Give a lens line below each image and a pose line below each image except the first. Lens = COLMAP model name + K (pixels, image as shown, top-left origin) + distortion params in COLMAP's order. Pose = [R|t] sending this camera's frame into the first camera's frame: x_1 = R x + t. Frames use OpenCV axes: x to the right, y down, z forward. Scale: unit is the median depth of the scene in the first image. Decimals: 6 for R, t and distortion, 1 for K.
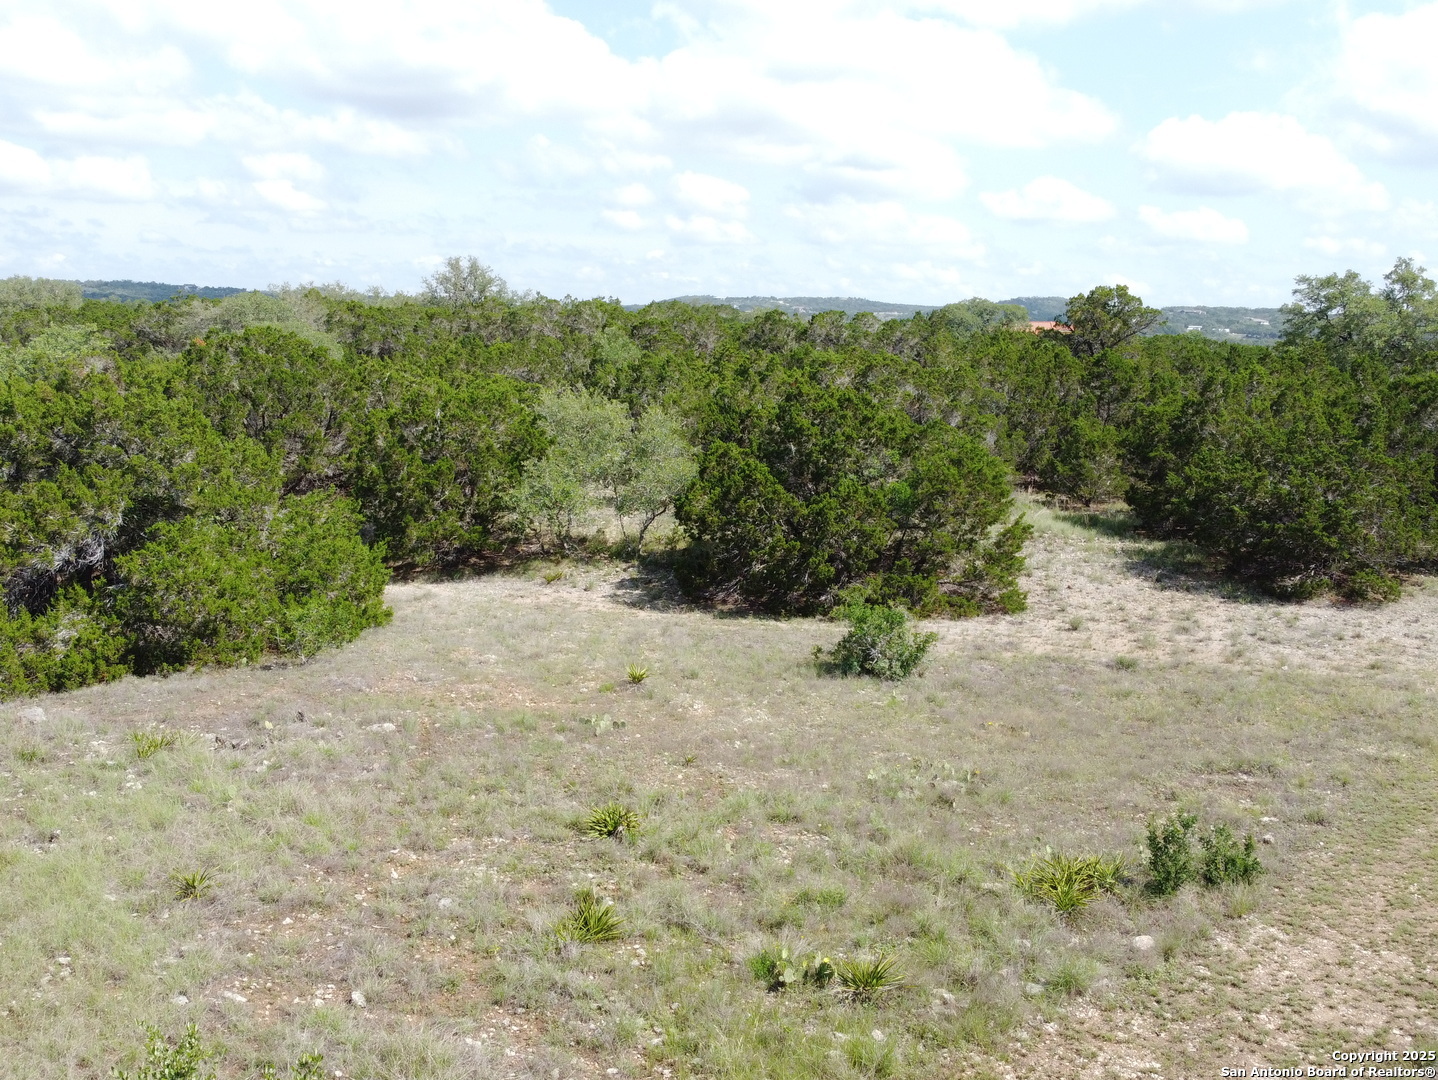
lens RADIAL K [[1403.0, 0, 717.2], [0, 1403.0, 531.8], [0, 0, 1]] dist [-0.028386, 0.000000]
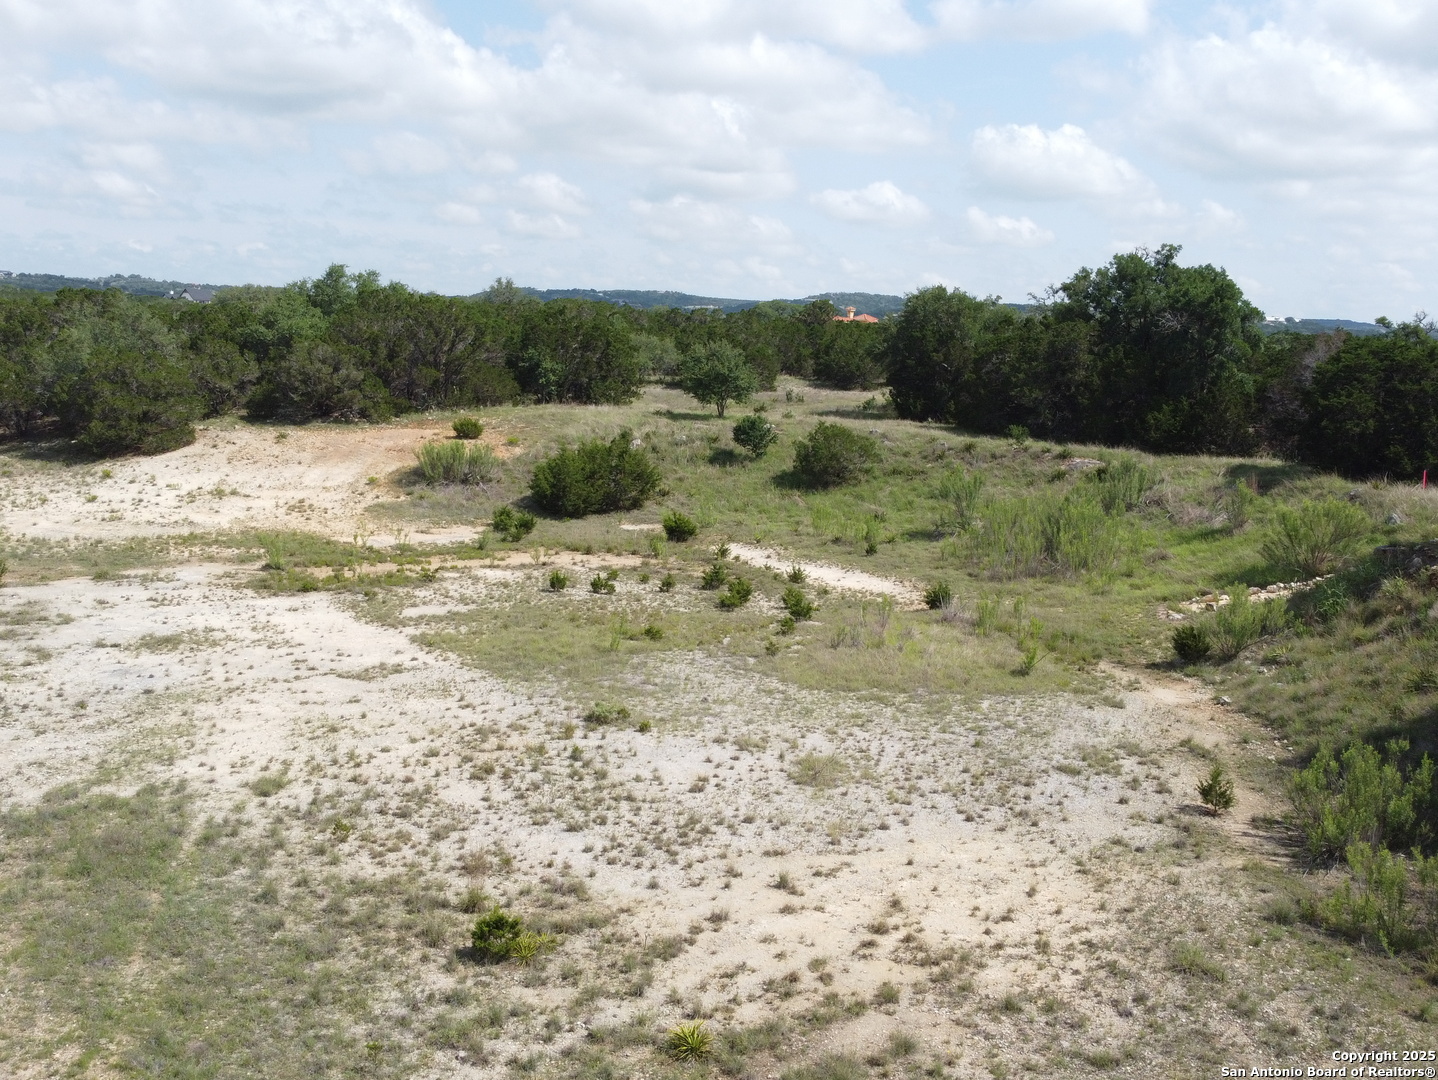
lens RADIAL K [[1403.0, 0, 715.5], [0, 1403.0, 561.3], [0, 0, 1]] dist [-0.028386, 0.000000]
pose [[0.993270, -0.009619, 0.115422, -0.271063], [0.006787, 0.999667, 0.024906, 0.297191], [-0.115623, -0.023955, 0.993004, -1.931234]]
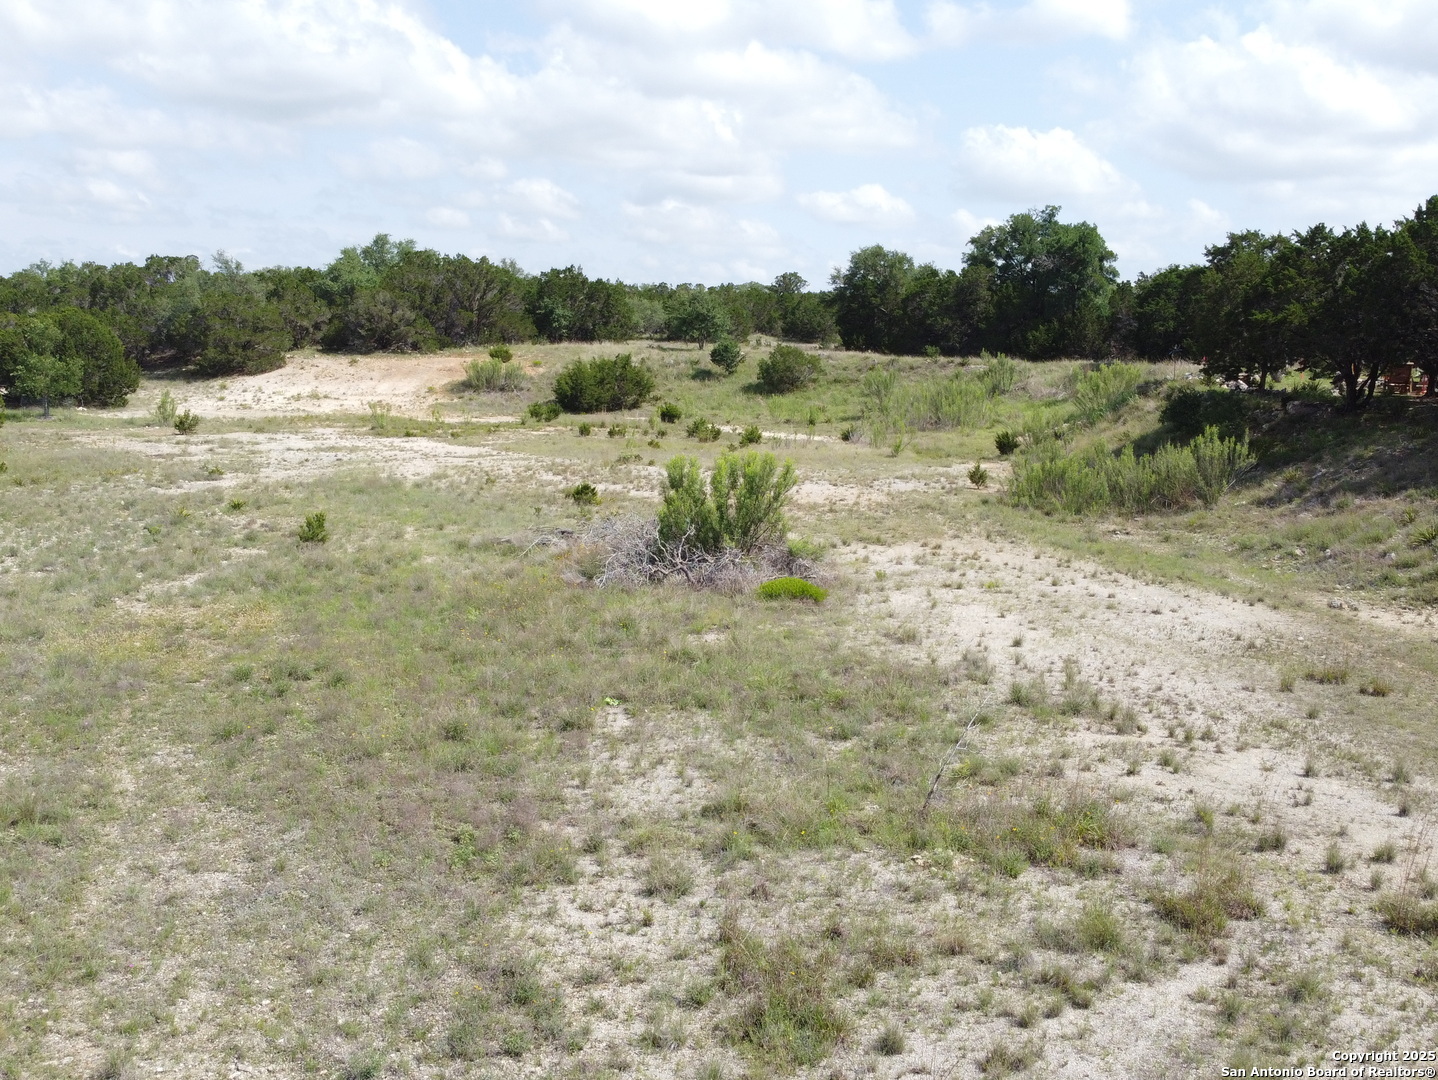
lens RADIAL K [[1403.0, 0, 726.9], [0, 1403.0, 546.7], [0, 0, 1]] dist [-0.028386, 0.000000]
pose [[0.991666, -0.016829, 0.127732, -0.308527], [0.015380, 0.999806, 0.012324, 0.454946], [-0.127915, -0.010256, 0.991732, -2.398152]]
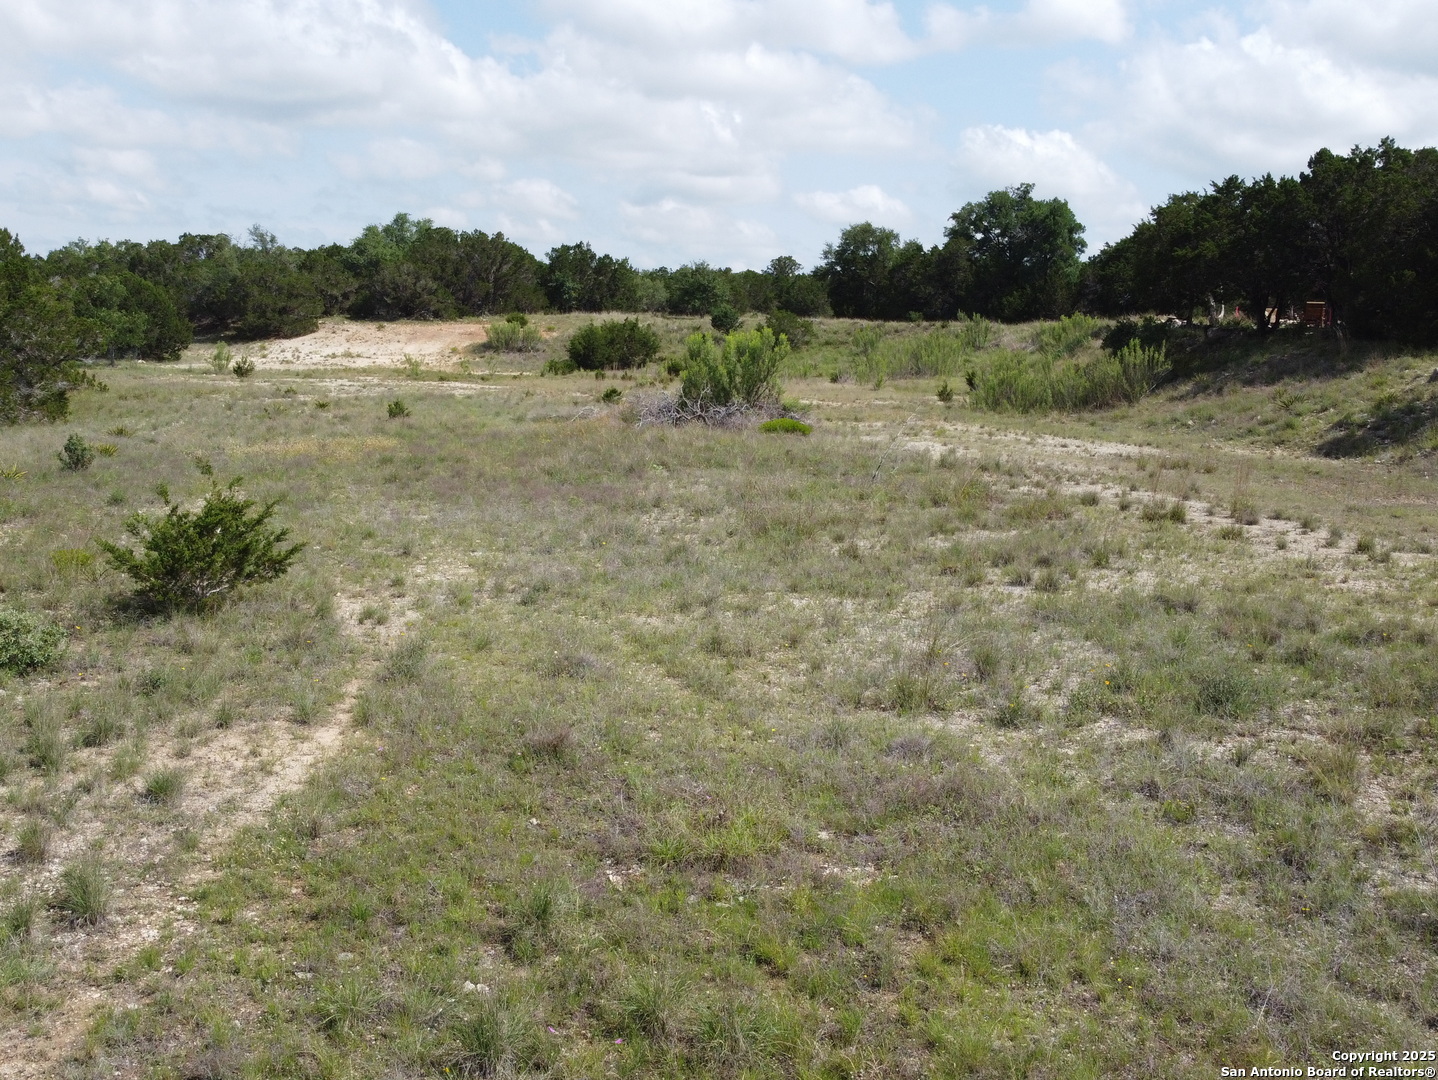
lens RADIAL K [[1403.0, 0, 729.9], [0, 1403.0, 535.4], [0, 0, 1]] dist [-0.028386, 0.000000]
pose [[0.991197, -0.016145, 0.131404, -0.335392], [0.015817, 0.999869, 0.003542, 0.536979], [-0.131444, -0.001432, 0.991323, -2.573290]]
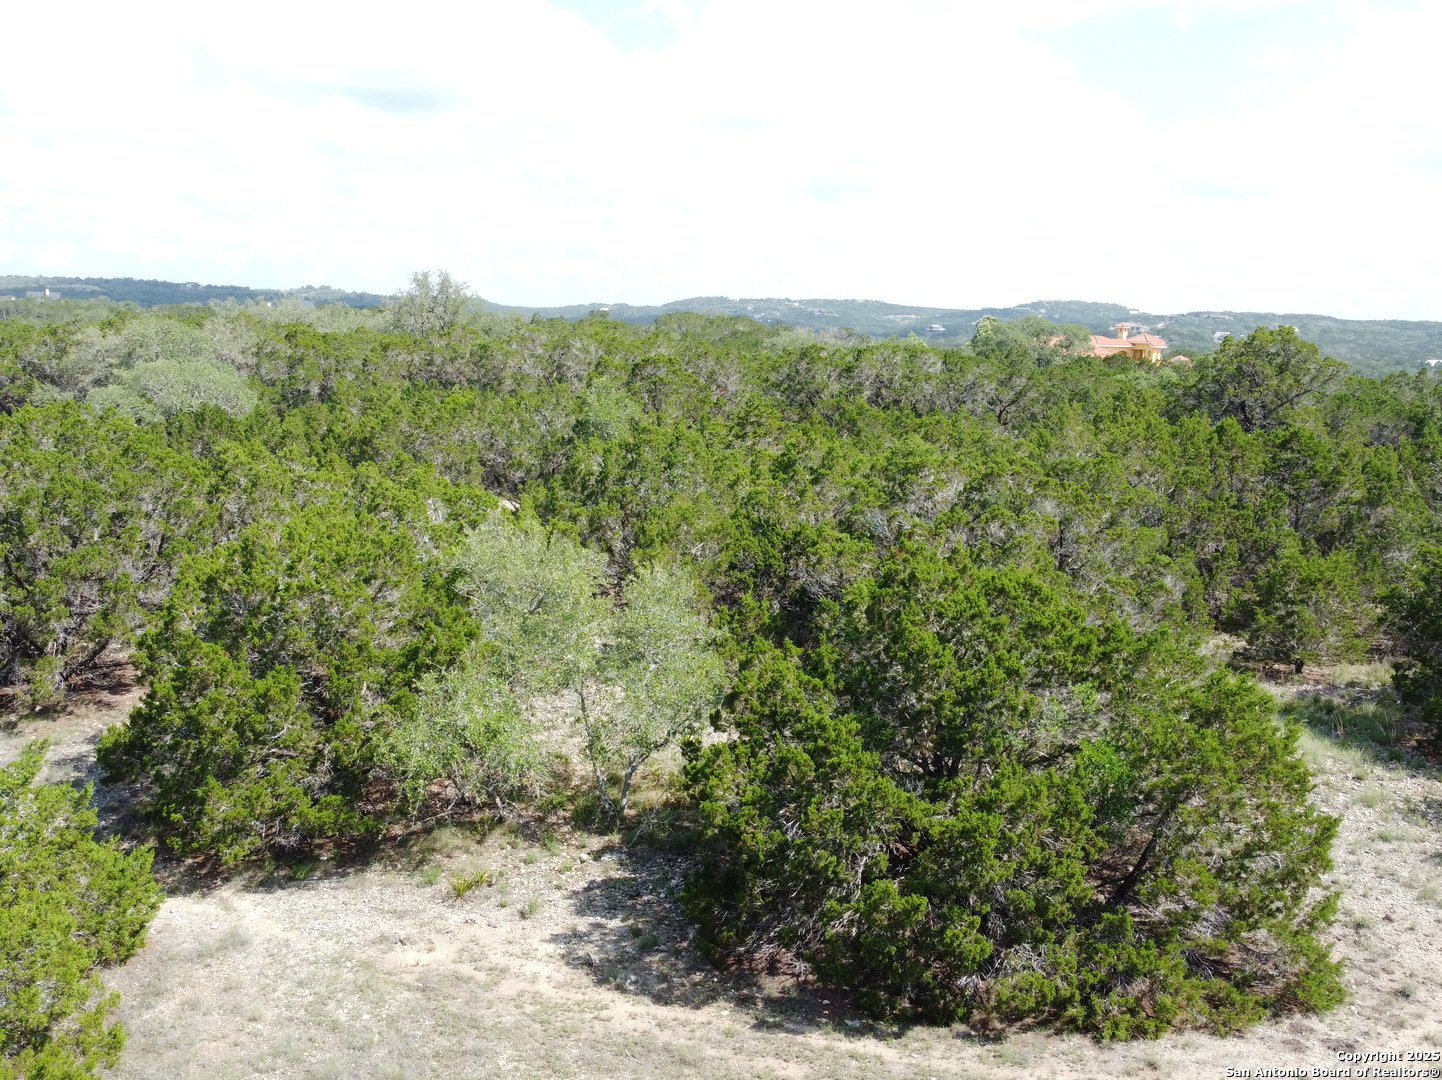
lens RADIAL K [[1406.9, 0, 729.5], [0, 1406.9, 533.5], [0, 0, 1]] dist [-0.028386, 0.000000]
pose [[0.999982, 0.005910, 0.000344, -0.009559], [-0.005911, 0.999982, 0.001236, -0.086334], [-0.000336, -0.001238, 0.999999, 0.337943]]
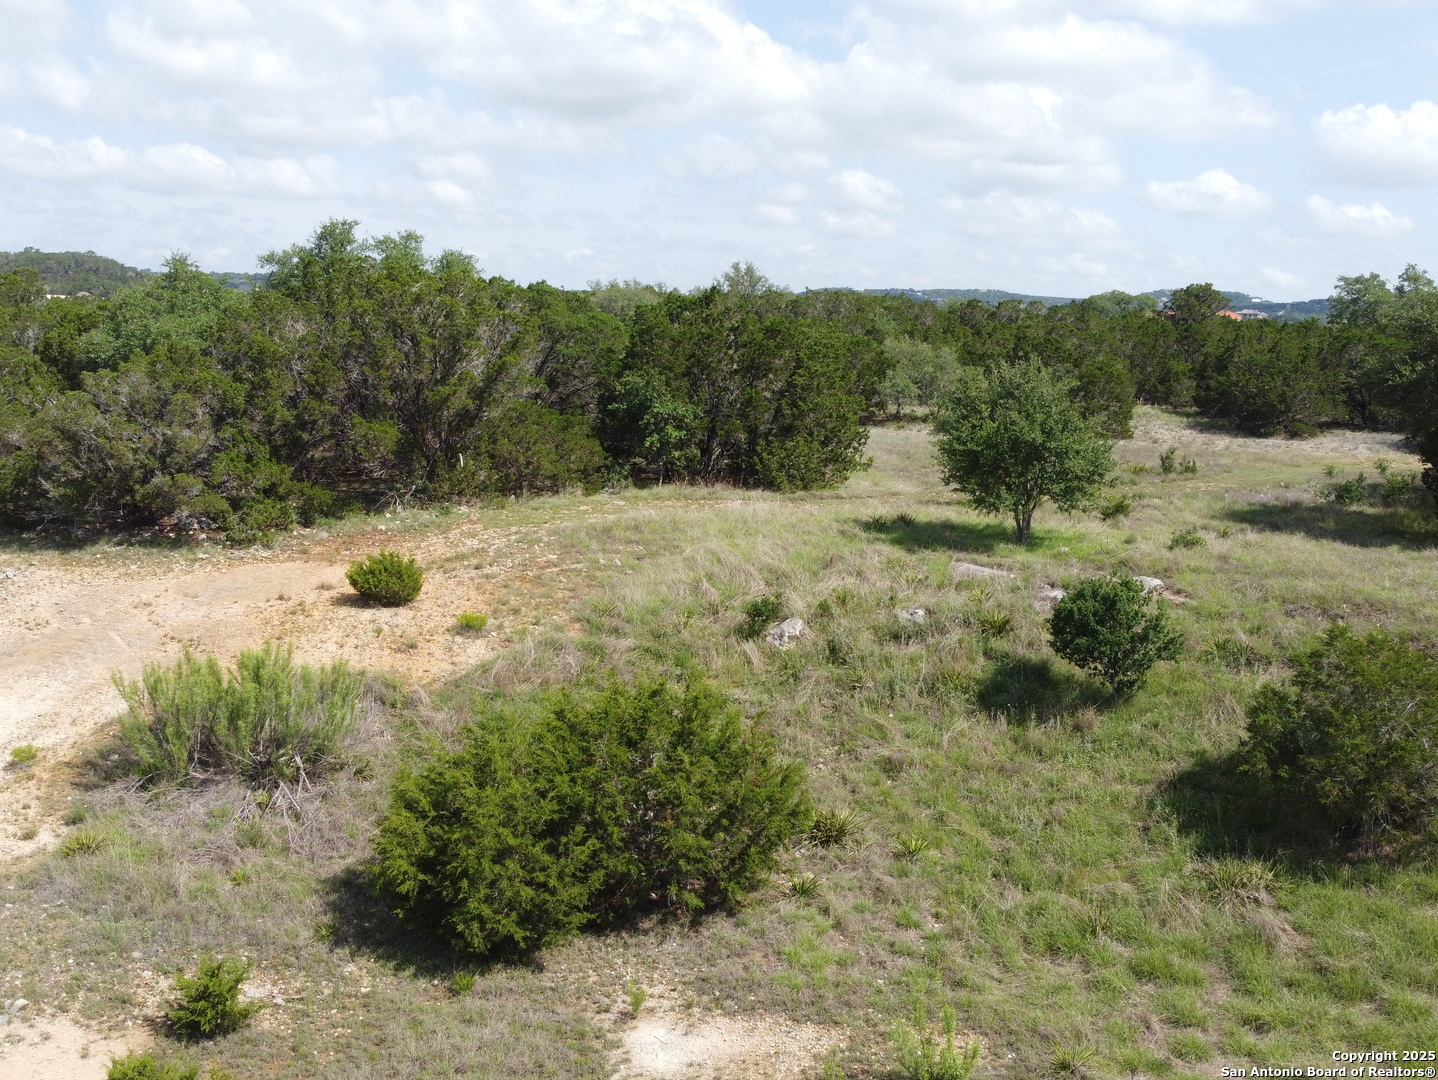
lens RADIAL K [[1403.0, 0, 713.2], [0, 1403.0, 539.6], [0, 0, 1]] dist [-0.028386, 0.000000]
pose [[0.994397, 0.017492, -0.104253, -0.132323], [-0.016453, 0.999806, 0.010815, 0.141295], [0.104422, -0.009039, 0.994492, -0.843487]]
